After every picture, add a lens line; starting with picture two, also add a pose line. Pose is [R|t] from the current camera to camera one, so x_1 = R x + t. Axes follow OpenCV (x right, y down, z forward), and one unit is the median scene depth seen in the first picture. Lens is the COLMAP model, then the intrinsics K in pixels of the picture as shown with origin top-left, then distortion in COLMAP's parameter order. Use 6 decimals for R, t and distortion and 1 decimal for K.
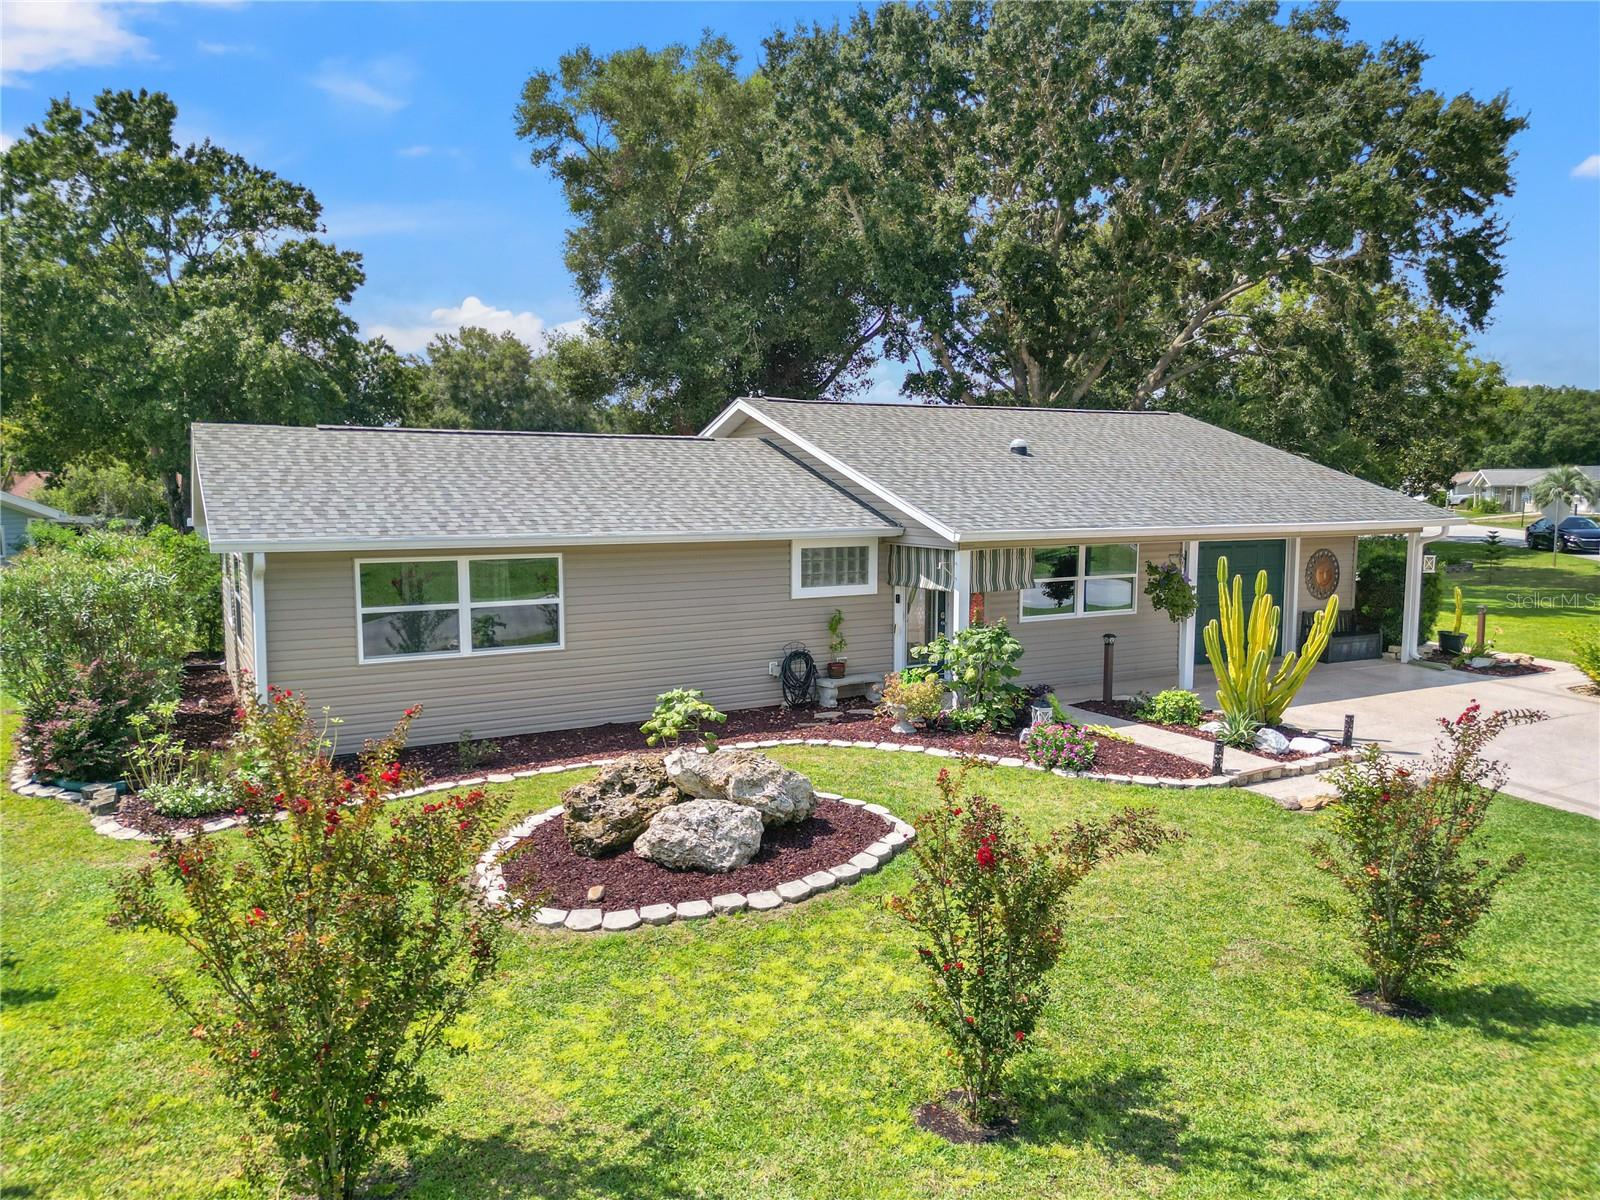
lens RADIAL K [[1119.2, 0, 796.2], [0, 1119.2, 601.9], [0, 0, 1]] dist [0.061208, -0.056155]
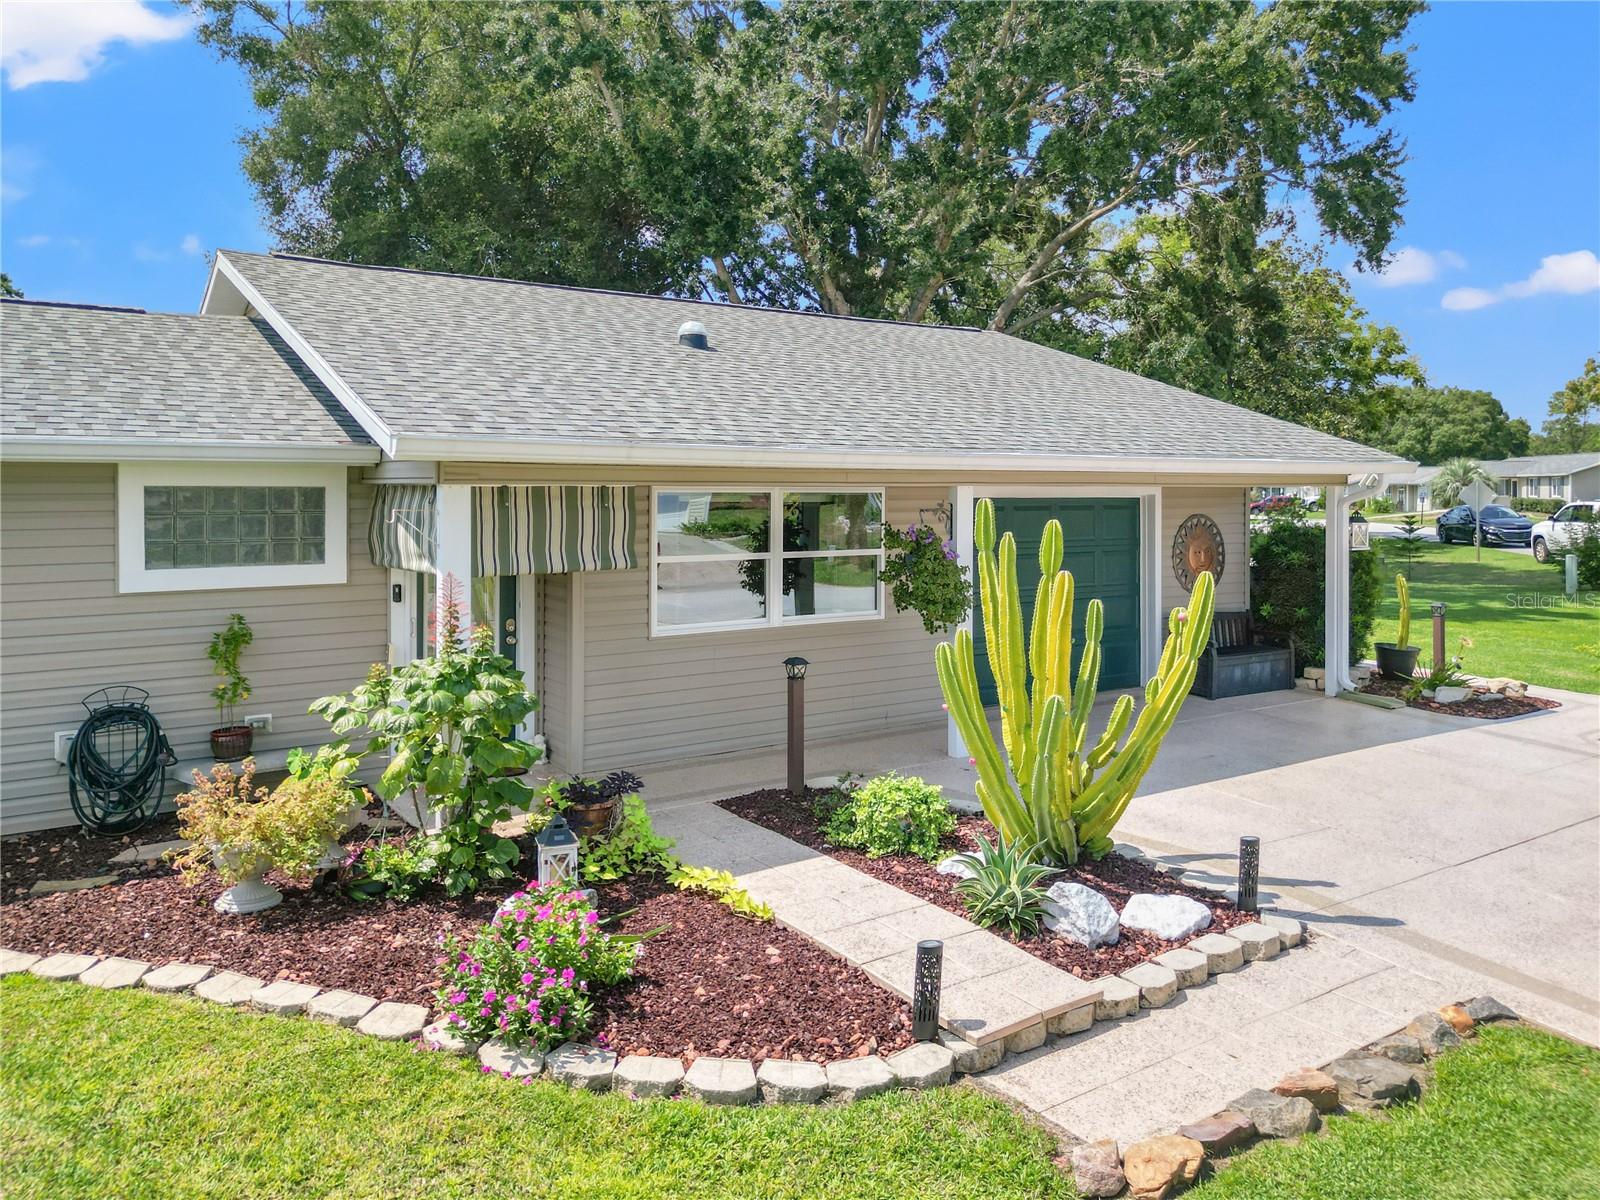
lens RADIAL K [[1164.3, 0, 797.0], [0, 1164.3, 490.3], [0, 0, 1]] dist [0.059555, -0.058915]
pose [[0.995927, 0.001192, 0.090151, 0.260402], [0.008208, 0.994561, -0.103833, 0.008587], [-0.089784, 0.104150, 0.990501, 0.523549]]
